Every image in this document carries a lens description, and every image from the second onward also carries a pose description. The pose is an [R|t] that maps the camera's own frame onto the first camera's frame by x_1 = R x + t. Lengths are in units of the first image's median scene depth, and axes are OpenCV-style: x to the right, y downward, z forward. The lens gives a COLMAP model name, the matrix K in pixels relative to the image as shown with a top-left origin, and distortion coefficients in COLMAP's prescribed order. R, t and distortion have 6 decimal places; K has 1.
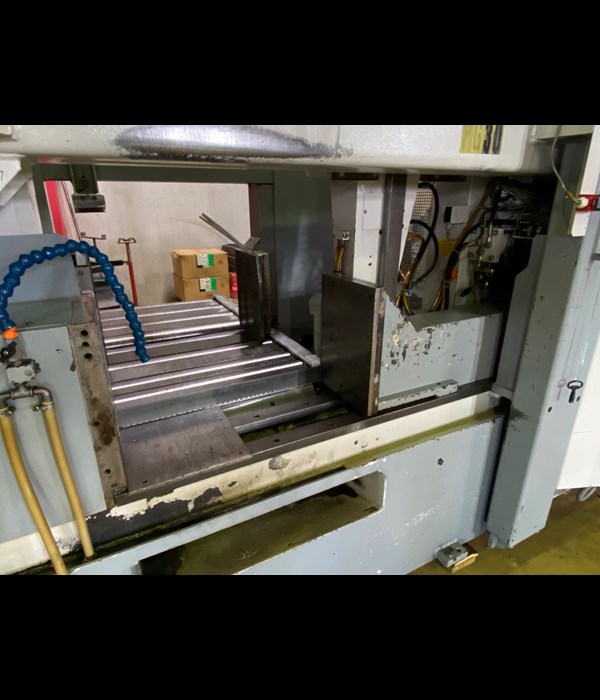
lens RADIAL K [[401.4, 0, 303.9], [0, 401.4, 352.6], [0, 0, 1]] dist [0.009226, -0.002644]
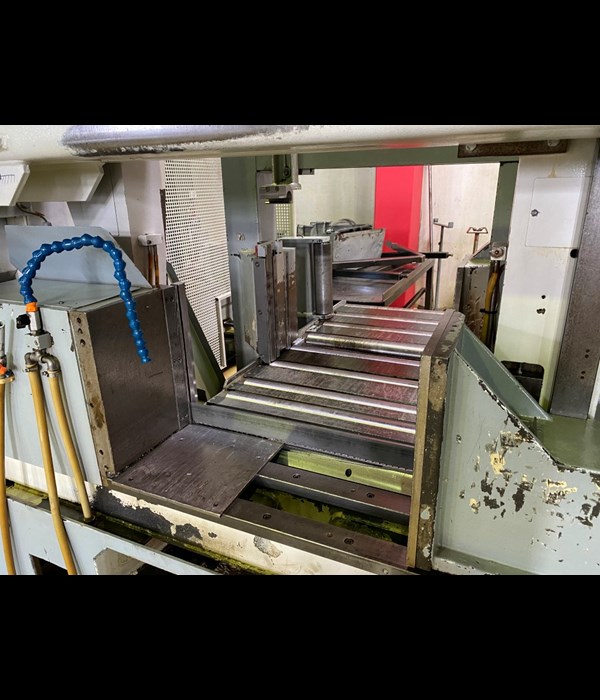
lens RADIAL K [[460.4, 0, 299.2], [0, 460.4, 348.6], [0, 0, 1]] dist [0.008913, 0.001127]
pose [[0.606528, 0.256790, -0.752451, 0.486029], [-0.266121, 0.957386, 0.112216, -0.173060], [0.749202, 0.132180, 0.649019, 0.415743]]
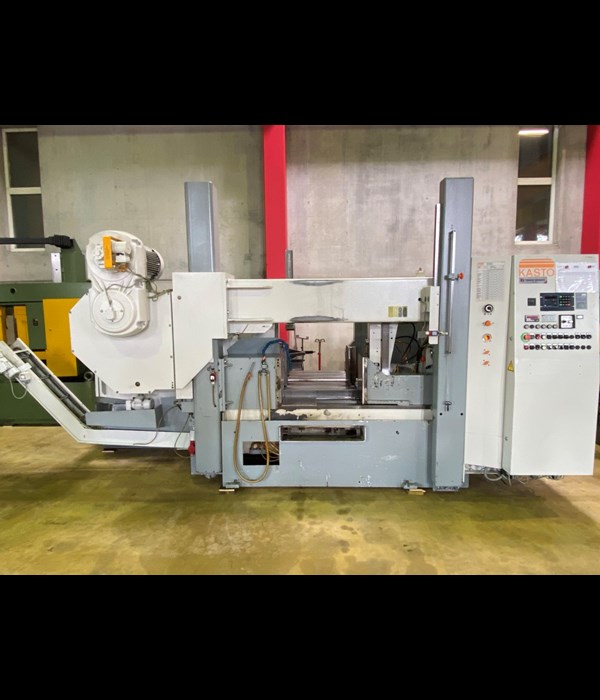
lens RADIAL K [[401.4, 0, 301.4], [0, 401.4, 351.3], [0, 0, 1]] dist [0.009226, -0.002644]
pose [[0.874216, 0.050405, -0.482914, 1.113971], [-0.169479, 0.963718, -0.206217, 0.452707], [0.454998, 0.262122, 0.851040, -1.643007]]
